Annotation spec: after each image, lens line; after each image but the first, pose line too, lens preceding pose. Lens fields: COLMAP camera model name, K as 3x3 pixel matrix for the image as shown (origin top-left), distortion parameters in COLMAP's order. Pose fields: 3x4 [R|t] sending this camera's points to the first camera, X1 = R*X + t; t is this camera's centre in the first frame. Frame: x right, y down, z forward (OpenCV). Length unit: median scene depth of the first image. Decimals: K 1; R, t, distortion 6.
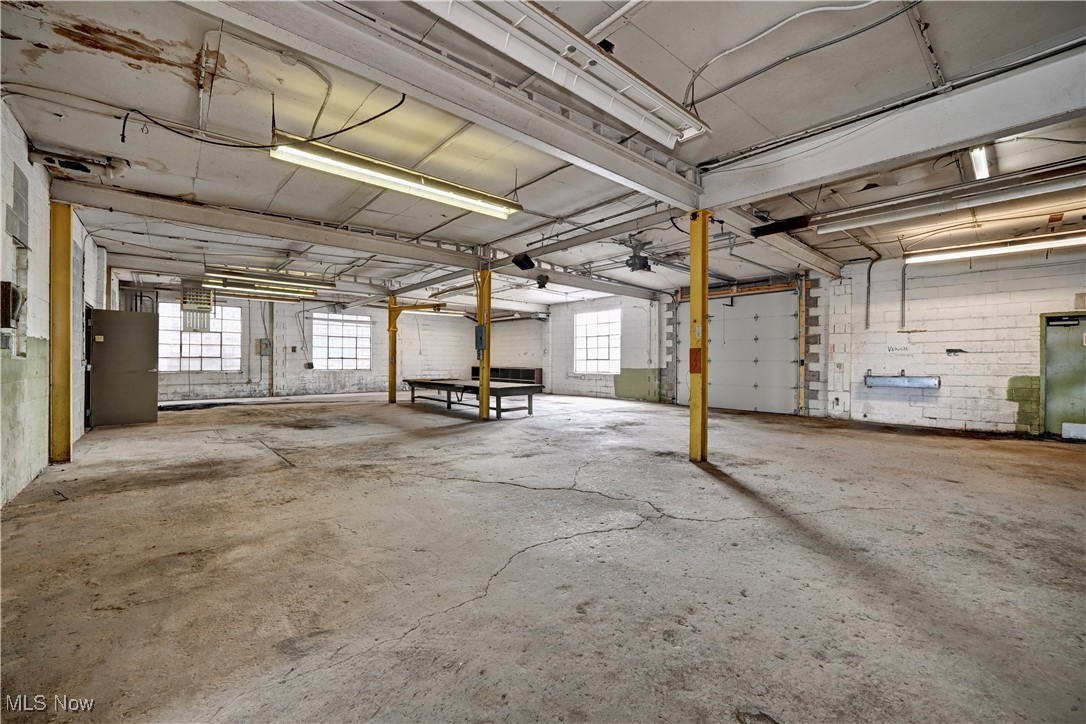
lens RADIAL K [[434.5, 0, 543.0], [0, 434.5, 362.0], [0, 0, 1]] dist [-0.024911, 0.005520]
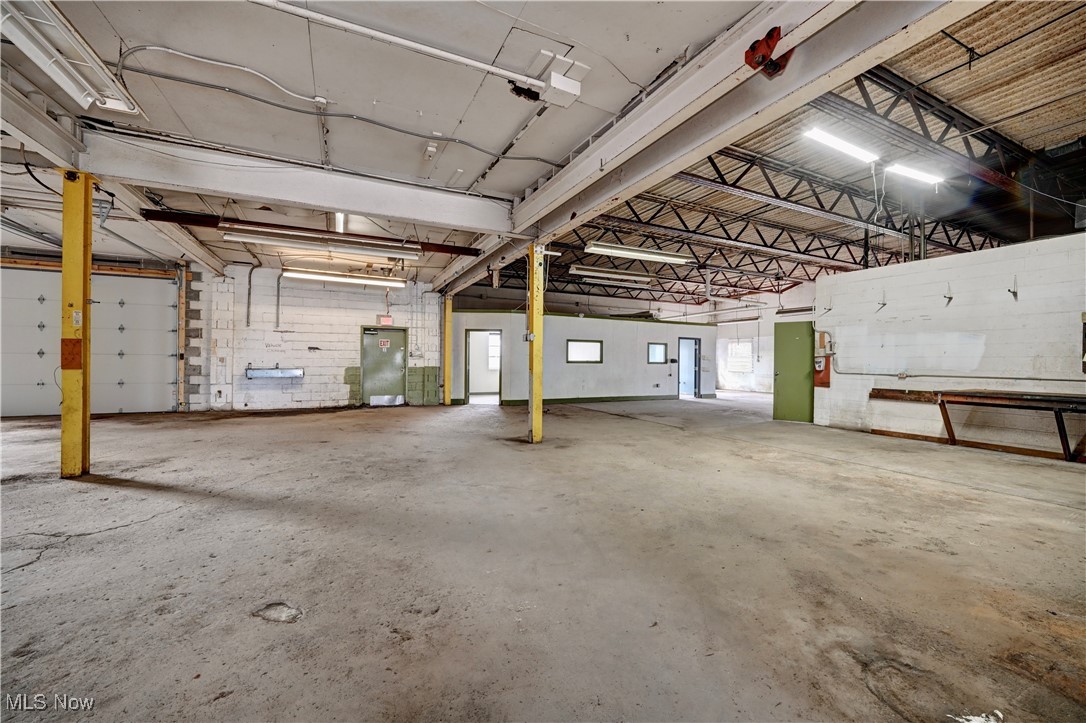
lens RADIAL K [[434.5, 0, 543.0], [0, 434.5, 361.5], [0, 0, 1]] dist [-0.024911, 0.005520]
pose [[0.280366, -0.004627, 0.959882, -0.103294], [-0.008146, 0.999941, 0.007199, -0.001090], [-0.959859, -0.009838, 0.280312, -0.047562]]
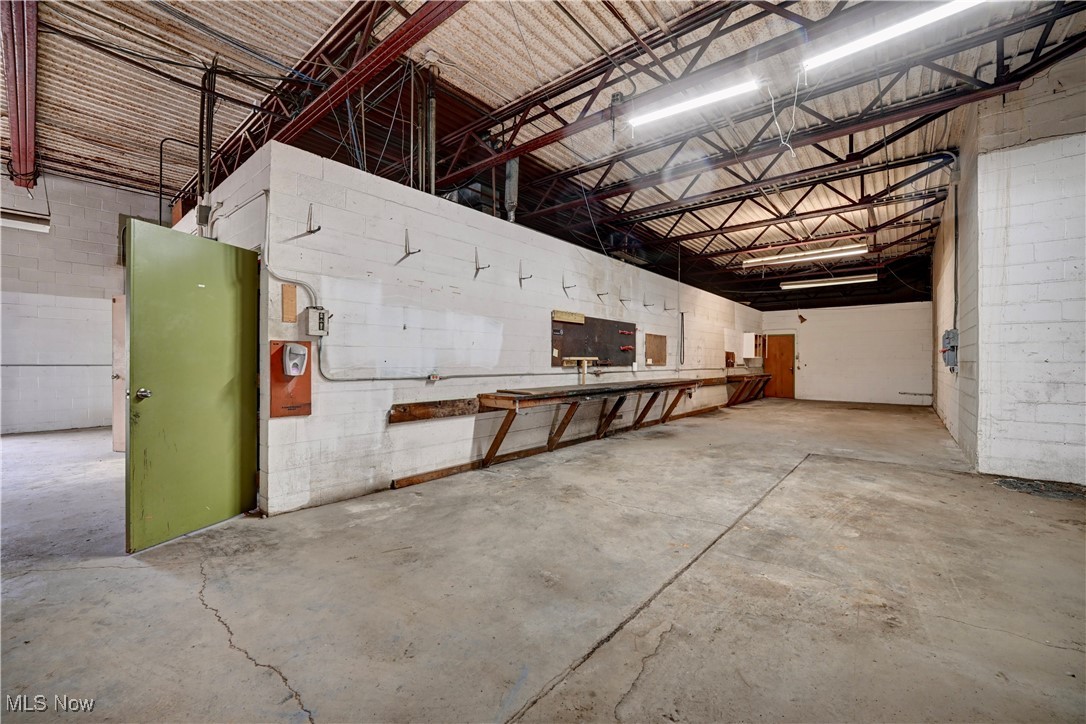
lens RADIAL K [[434.5, 0, 543.0], [0, 434.5, 362.0], [0, 0, 1]] dist [-0.024911, 0.005520]
pose [[-0.988615, -0.008421, -0.150229, 0.864846], [-0.008912, 0.999957, 0.002601, 0.004871], [0.150201, 0.003911, -0.988648, 0.048950]]
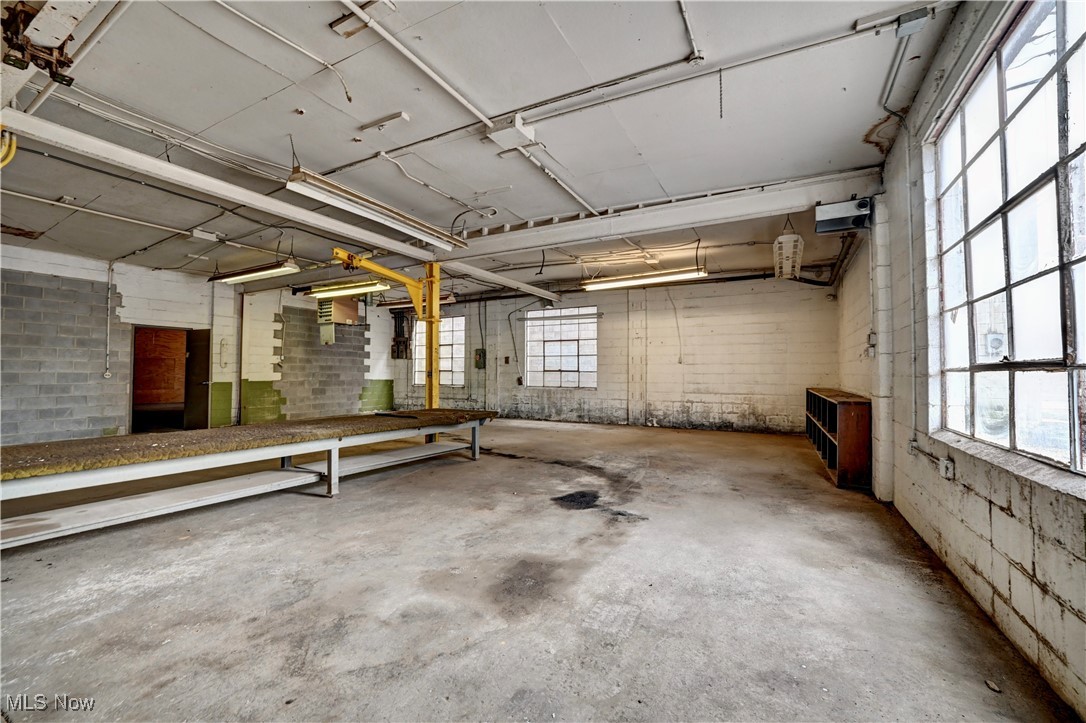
lens RADIAL K [[434.5, 0, 543.0], [0, 434.5, 361.5], [0, 0, 1]] dist [-0.024911, 0.005520]
pose [[0.330784, -0.028192, -0.943285, 0.357262], [-0.004267, 0.999499, -0.031368, -0.003368], [0.943697, 0.014401, 0.330498, 1.389006]]
